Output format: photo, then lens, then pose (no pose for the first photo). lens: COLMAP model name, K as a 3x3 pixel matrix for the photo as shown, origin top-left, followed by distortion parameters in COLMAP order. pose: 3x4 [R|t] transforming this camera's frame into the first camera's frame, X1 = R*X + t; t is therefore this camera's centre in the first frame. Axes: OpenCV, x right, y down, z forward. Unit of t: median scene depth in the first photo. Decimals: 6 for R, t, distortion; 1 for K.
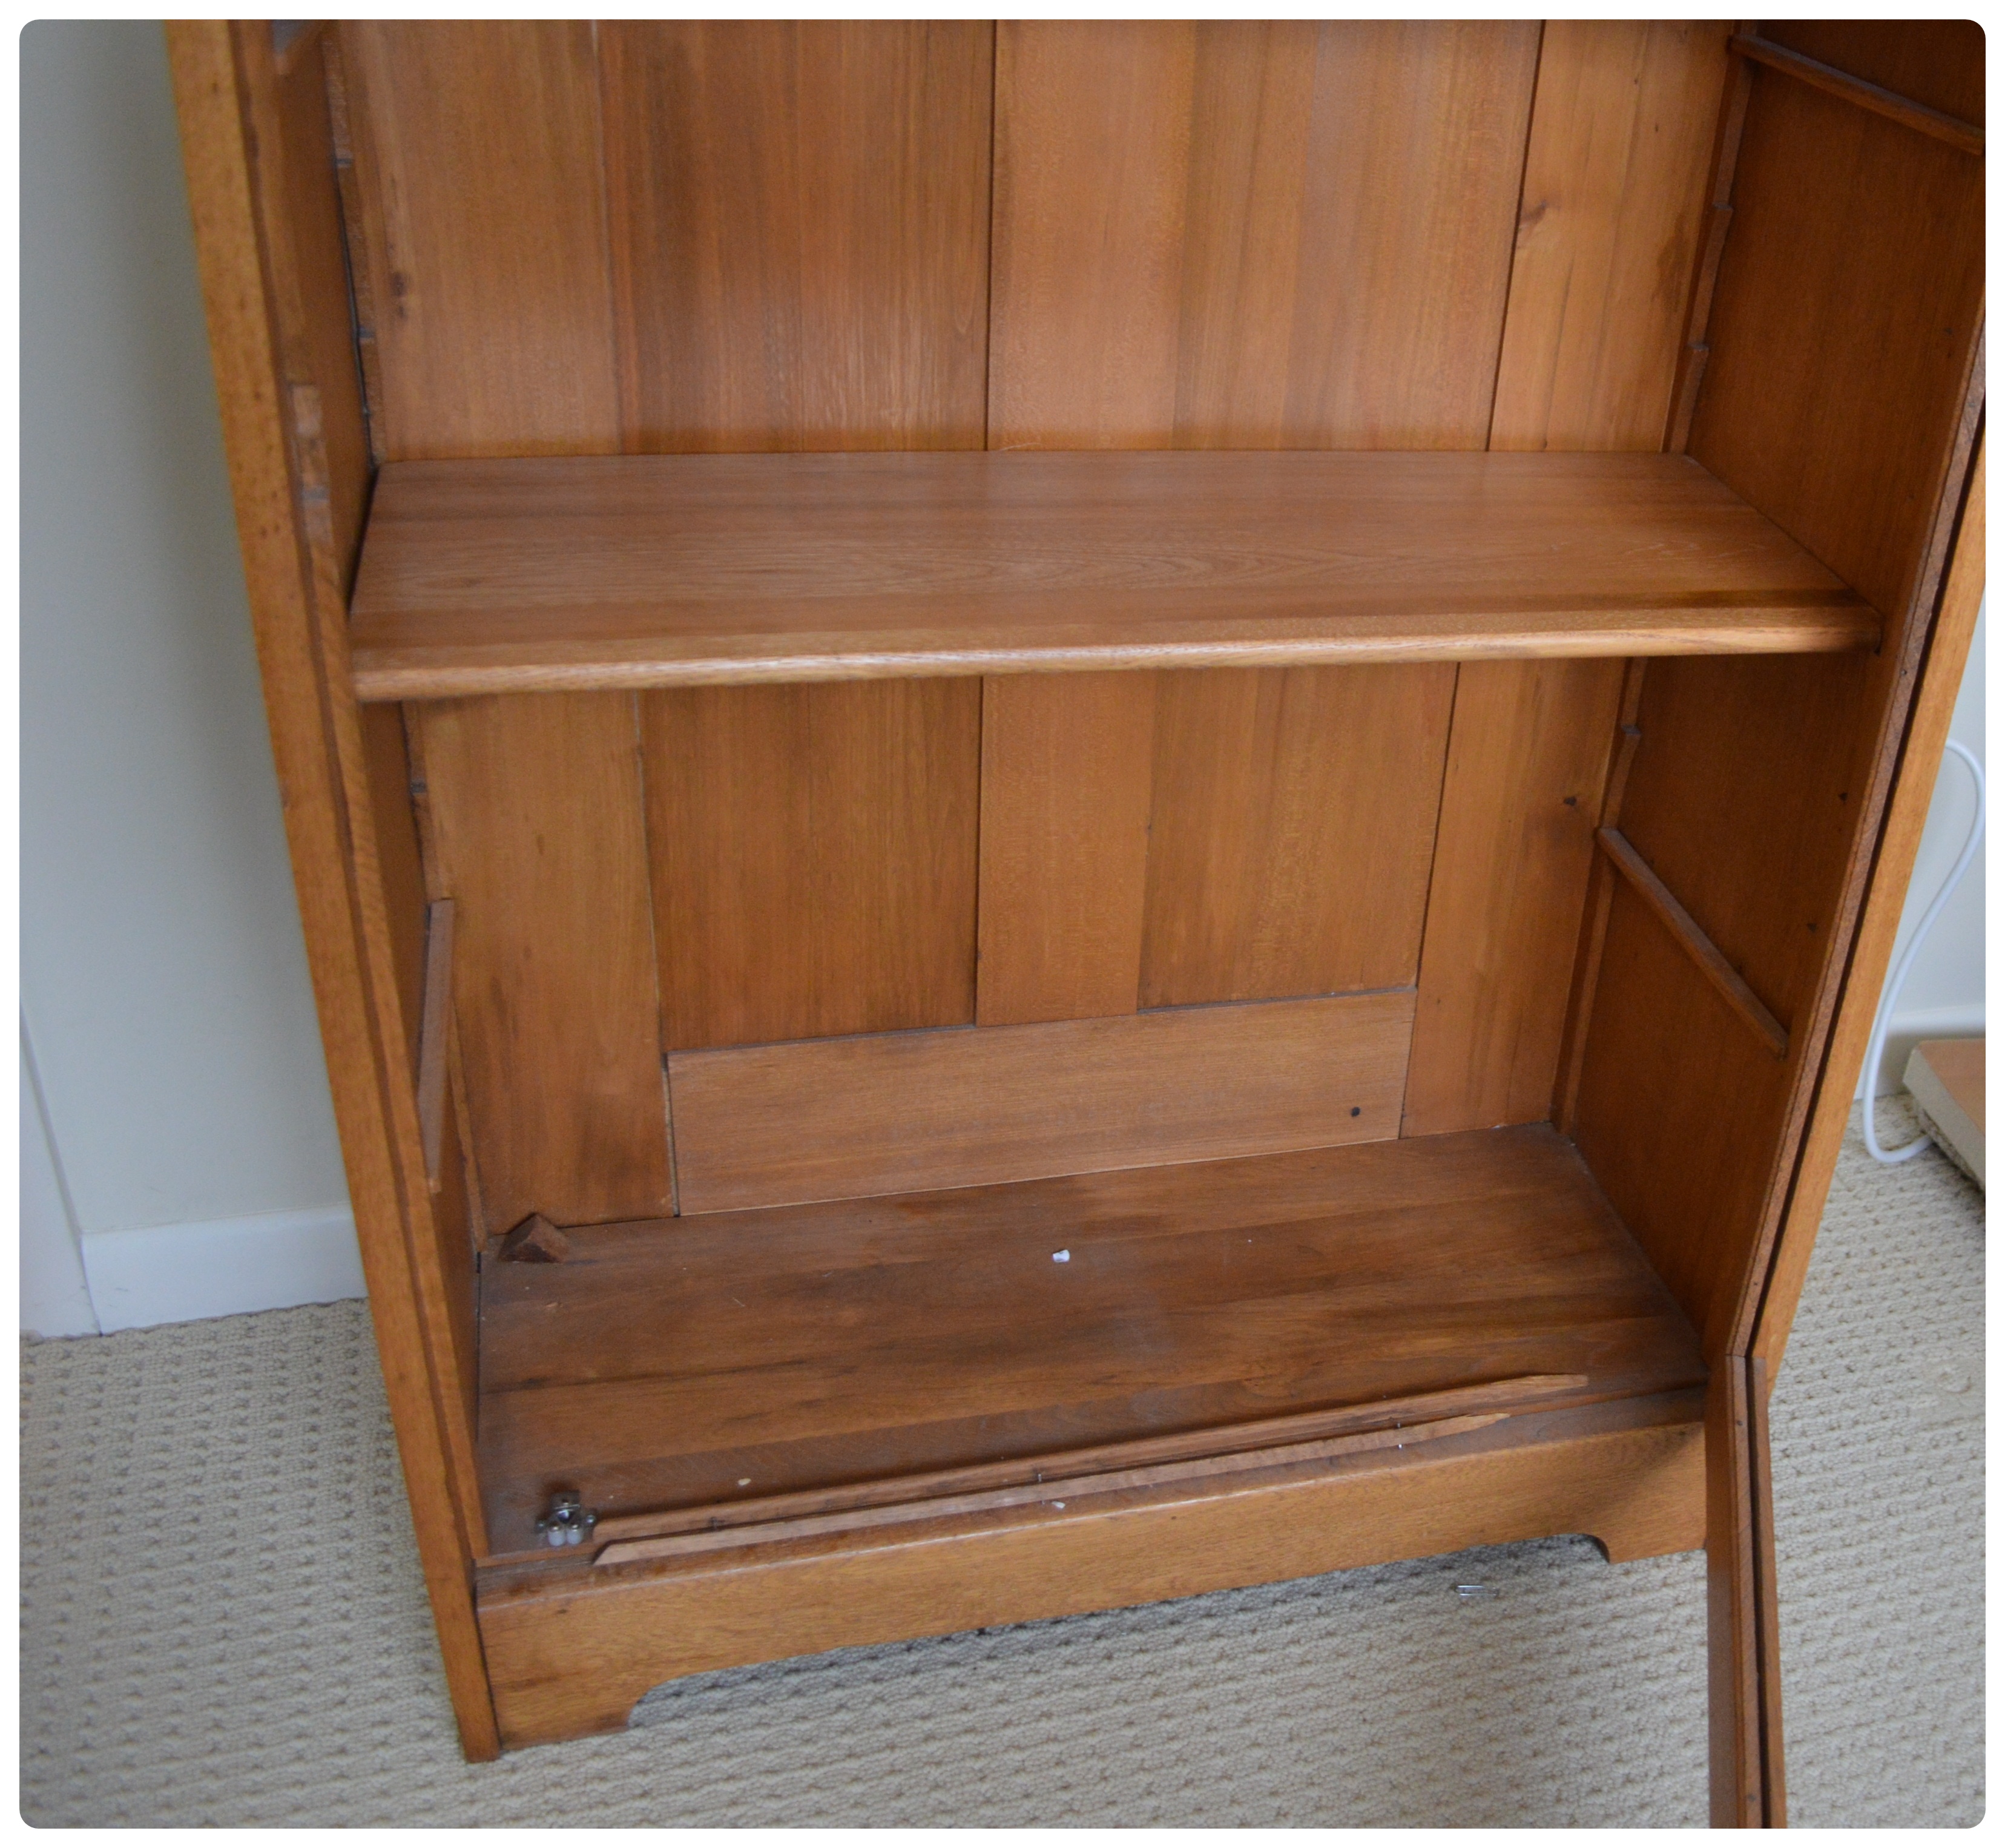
lens RADIAL K [[2162.4, 0, 1385.8], [0, 2162.4, 923.0], [0, 0, 1]] dist [-0.081370, 0.004343]
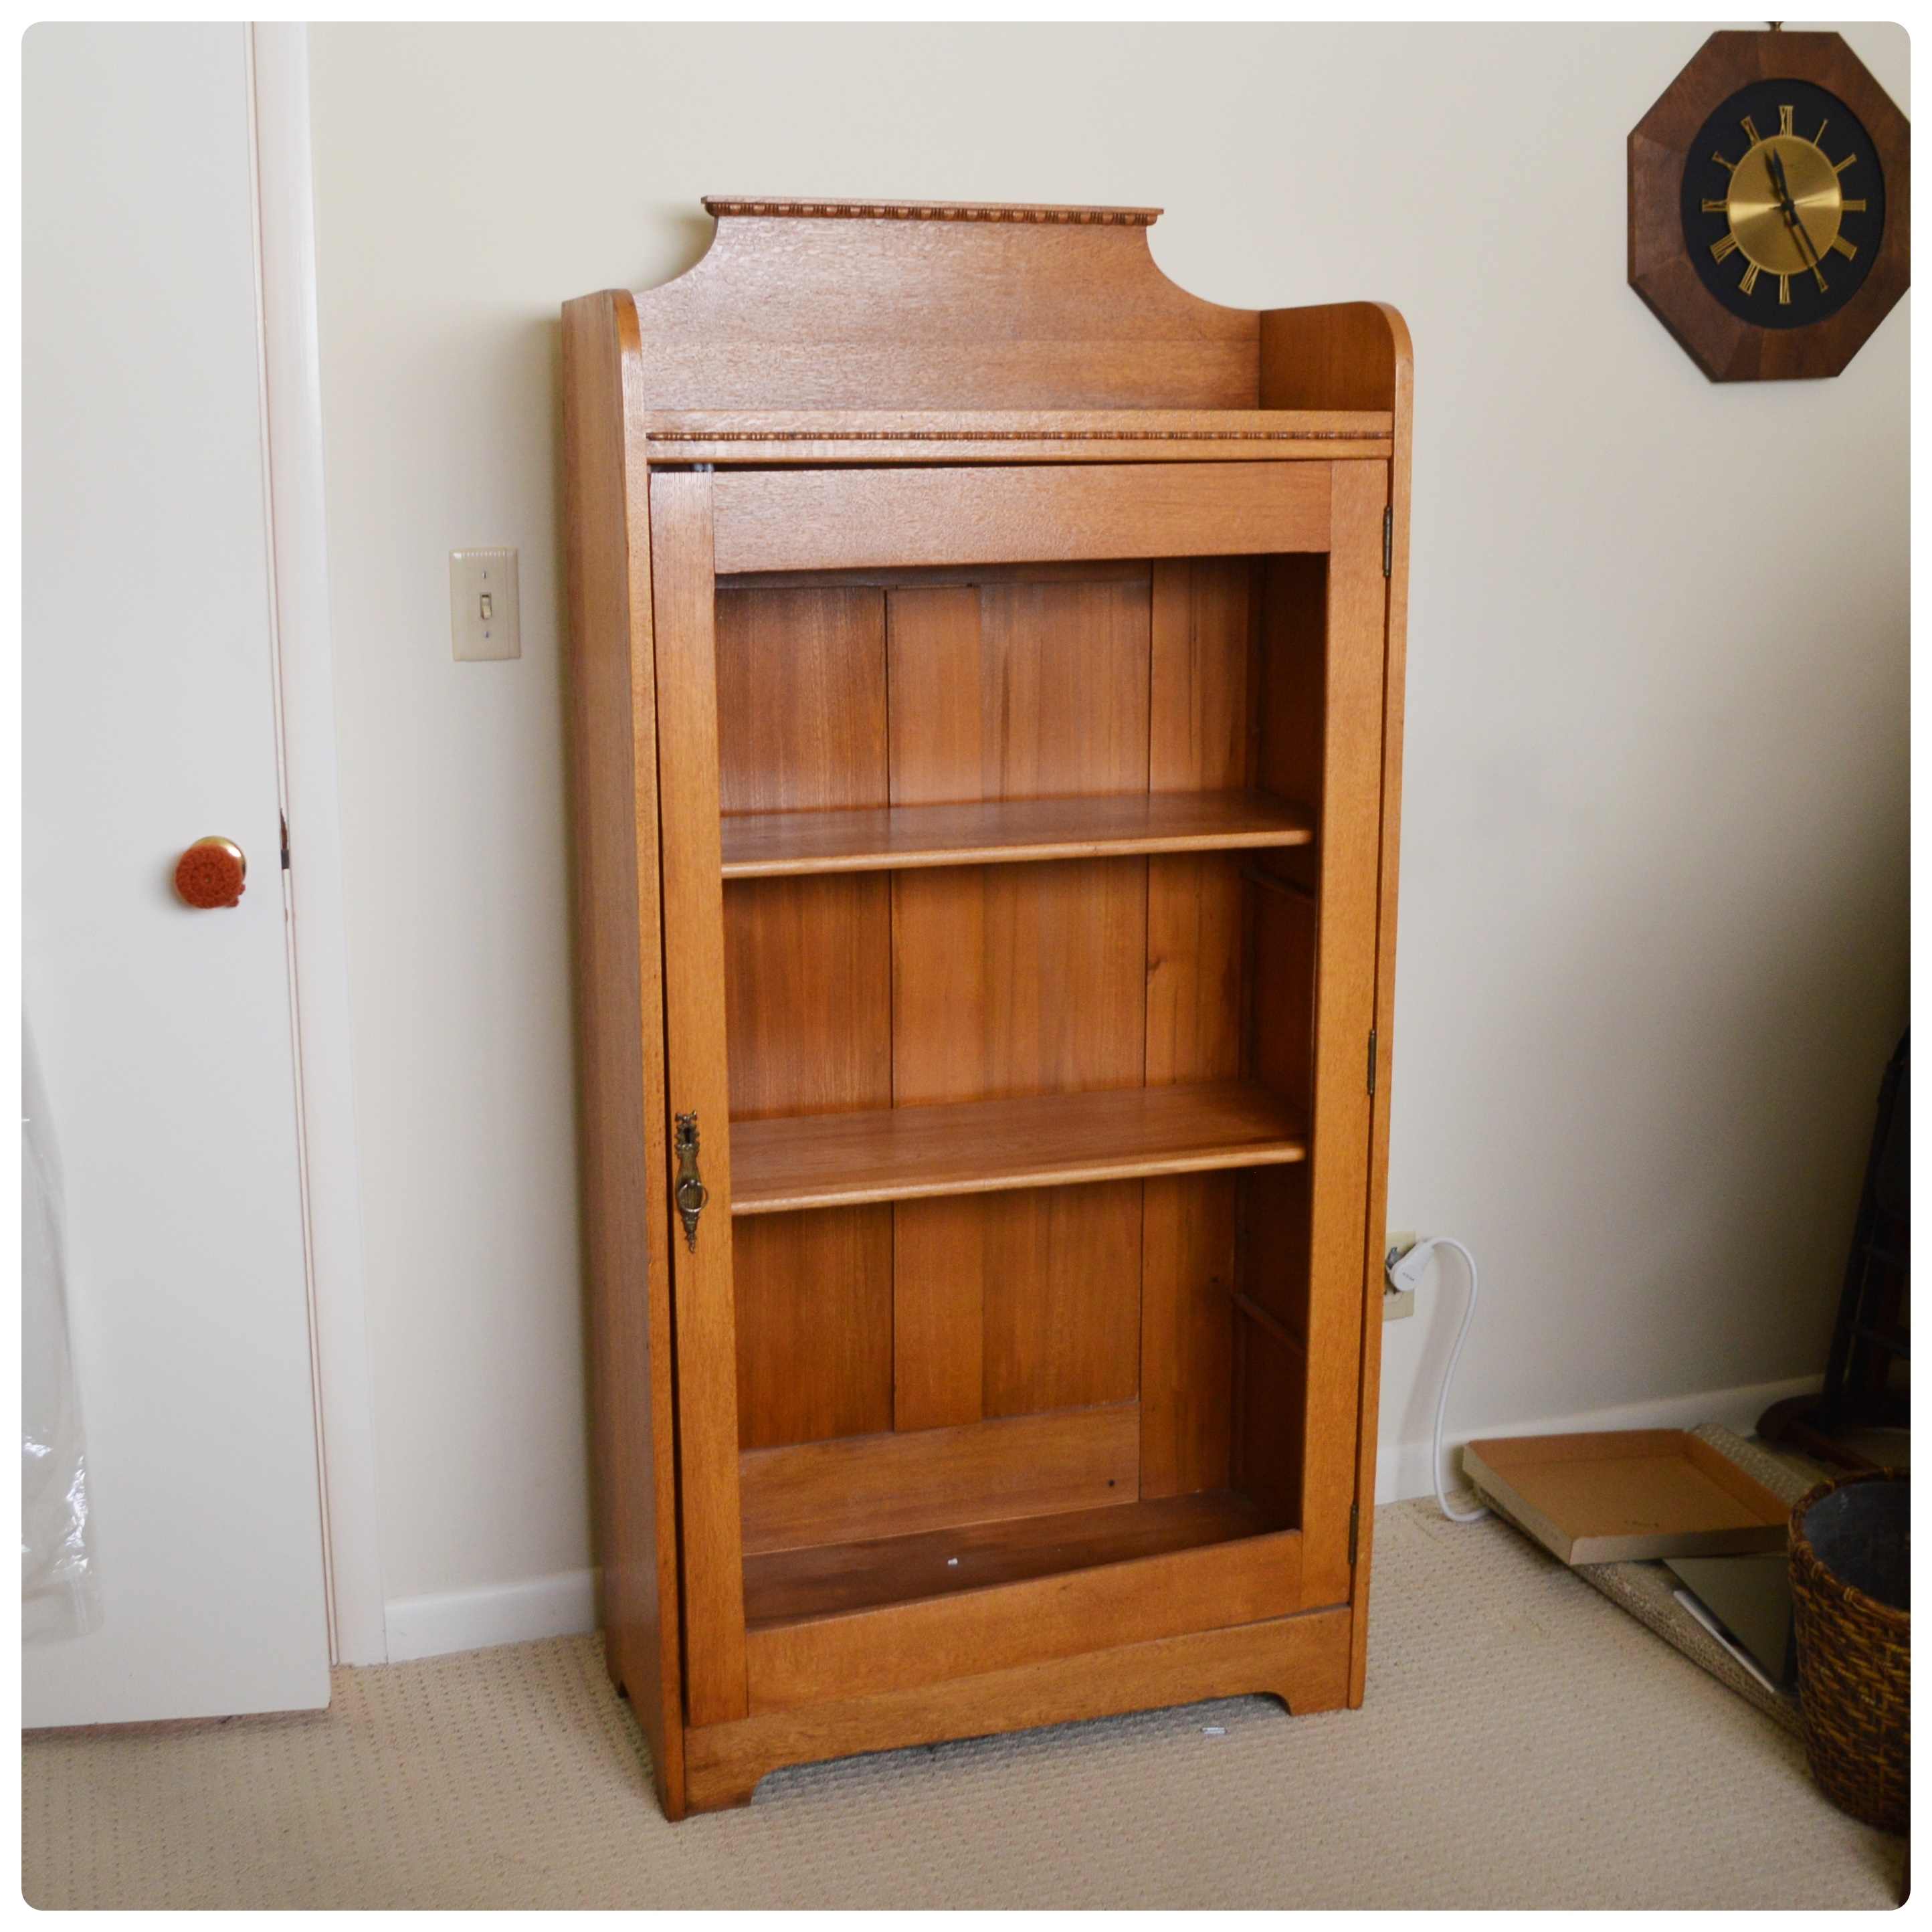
lens RADIAL K [[2370.0, 0, 885.6], [0, 2370.0, 898.5], [0, 0, 1]] dist [-0.066168, -0.067482]
pose [[0.993242, -0.103450, -0.052612, -0.053839], [0.080272, 0.939732, -0.332356, 0.306755], [0.083824, 0.325887, 0.941685, -1.063601]]
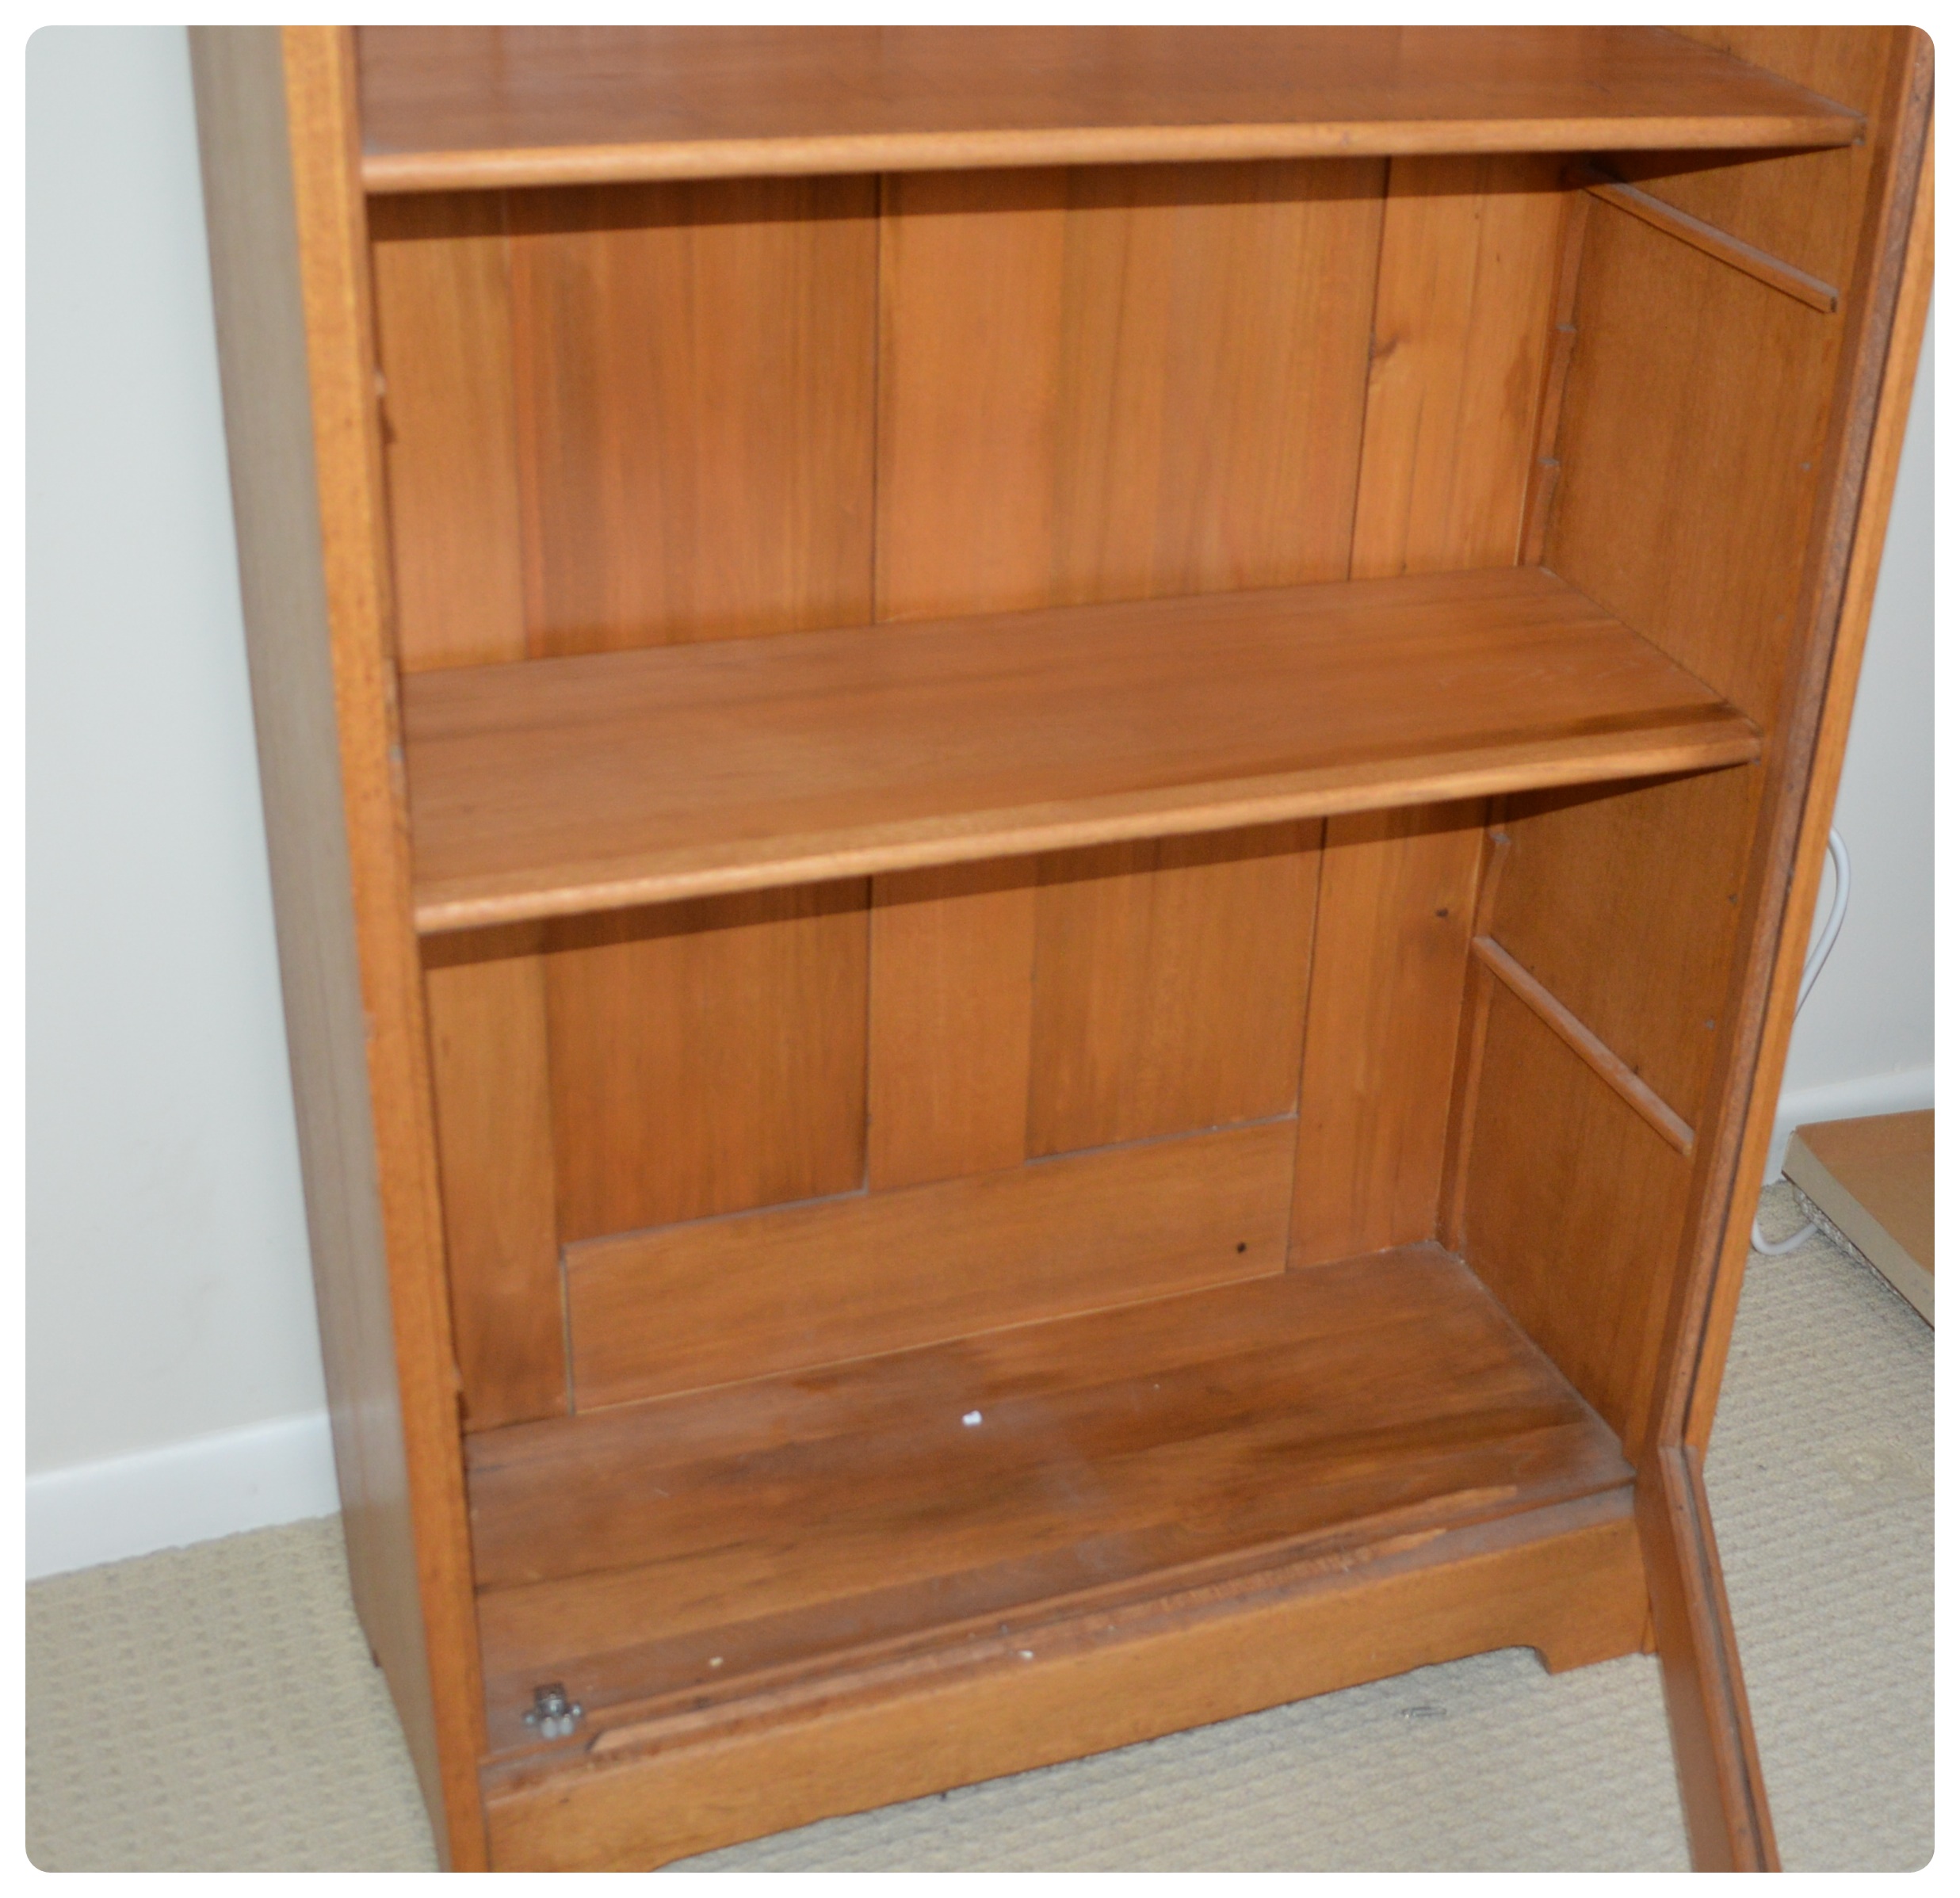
lens RADIAL K [[2839.1, 0, 1246.2], [0, 2839.1, 1018.0], [0, 0, 1]] dist [-0.081042, 0.001671]
pose [[0.993640, -0.081460, 0.077744, -0.123196], [0.081501, 0.996670, 0.002647, -0.022155], [-0.077701, 0.003706, 0.996970, -0.323759]]
